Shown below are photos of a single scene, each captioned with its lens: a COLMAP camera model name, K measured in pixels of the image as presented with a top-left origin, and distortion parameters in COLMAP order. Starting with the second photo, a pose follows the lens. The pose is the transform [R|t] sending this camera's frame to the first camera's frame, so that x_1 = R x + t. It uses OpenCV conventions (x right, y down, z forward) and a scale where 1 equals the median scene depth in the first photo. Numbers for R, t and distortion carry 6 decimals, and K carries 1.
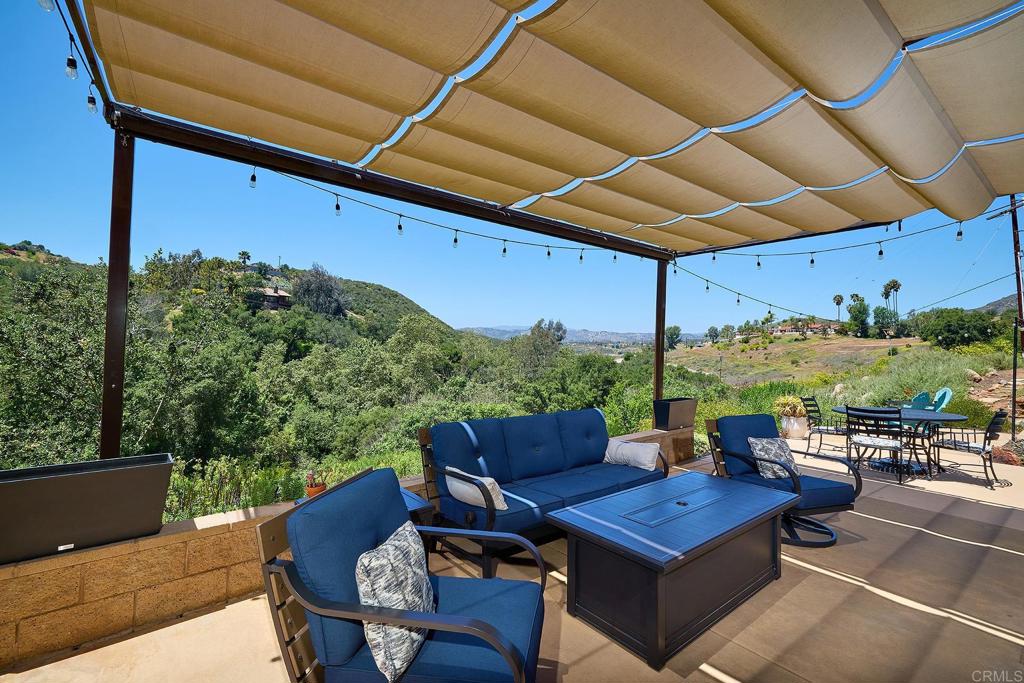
lens RADIAL K [[446.7, 0, 514.0], [0, 446.7, 337.4], [0, 0, 1]] dist [-0.001328, -0.000974]
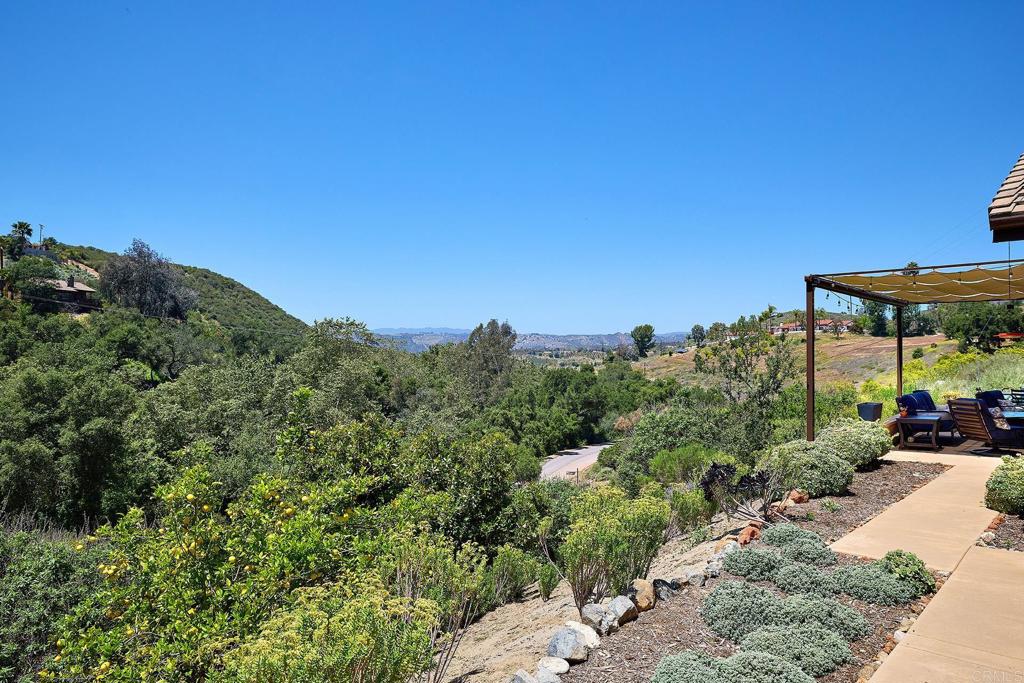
lens RADIAL K [[673.9, 0, 513.8], [0, 673.9, 339.5], [0, 0, 1]] dist [-0.004994, 0.001885]
pose [[0.983805, -0.022156, 0.177865, -0.079033], [0.023273, 0.999720, -0.004194, -0.004345], [-0.177723, 0.008265, 0.984046, -0.062510]]
